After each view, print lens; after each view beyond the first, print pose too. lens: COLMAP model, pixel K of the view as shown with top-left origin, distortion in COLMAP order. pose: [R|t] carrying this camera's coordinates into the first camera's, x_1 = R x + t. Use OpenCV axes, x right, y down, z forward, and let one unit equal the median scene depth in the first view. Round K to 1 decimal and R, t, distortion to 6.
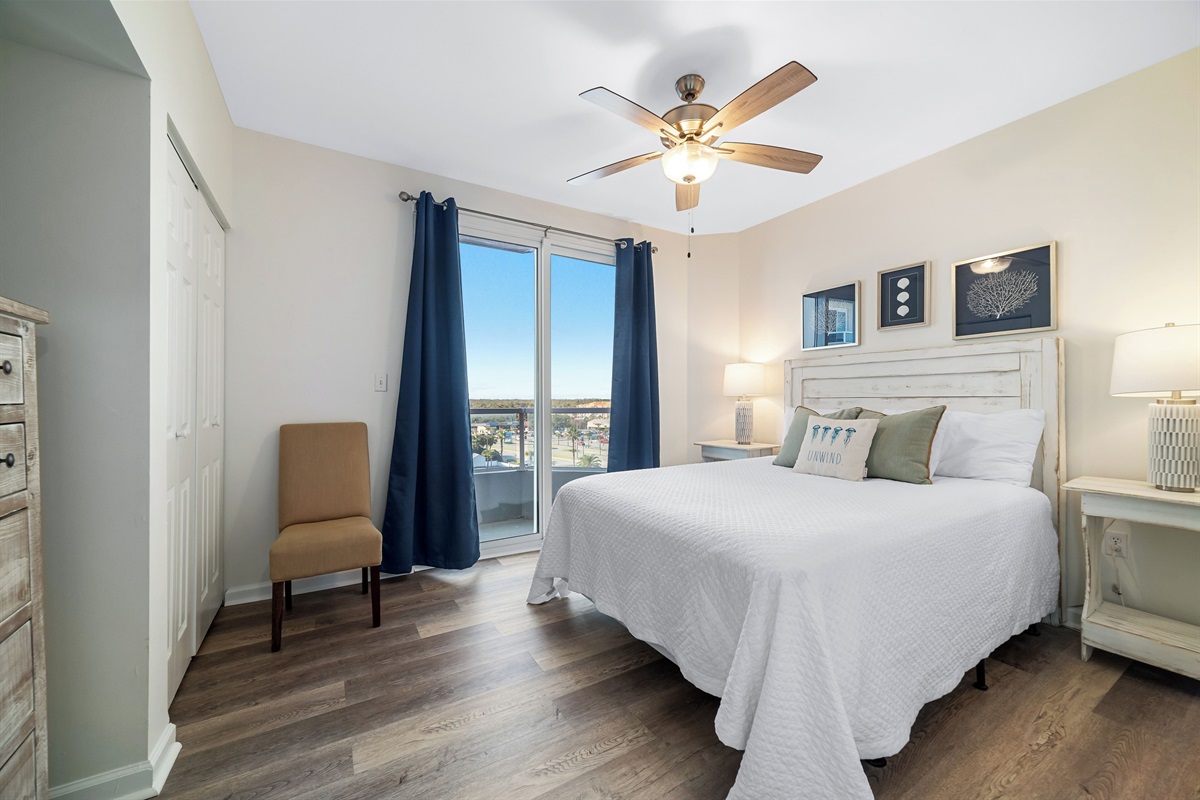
lens RADIAL K [[458.4, 0, 599.3], [0, 458.4, 399.0], [0, 0, 1]] dist [-0.005517, 0.002411]
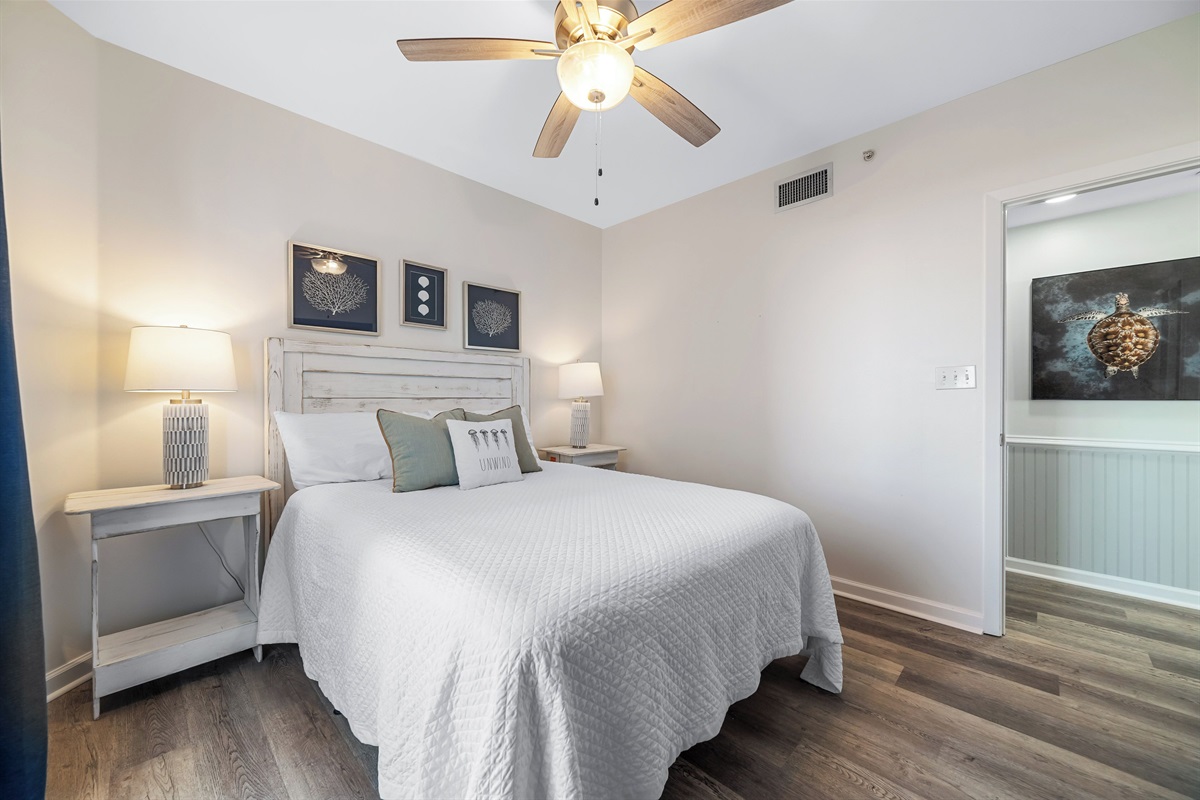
lens RADIAL K [[458.4, 0, 599.6], [0, 458.4, 402.9], [0, 0, 1]] dist [-0.005517, 0.002411]
pose [[-0.251712, -0.006463, 0.967781, -0.386282], [-0.003118, 0.999978, 0.005868, -0.000061], [-0.967797, -0.001541, -0.251726, 0.892753]]
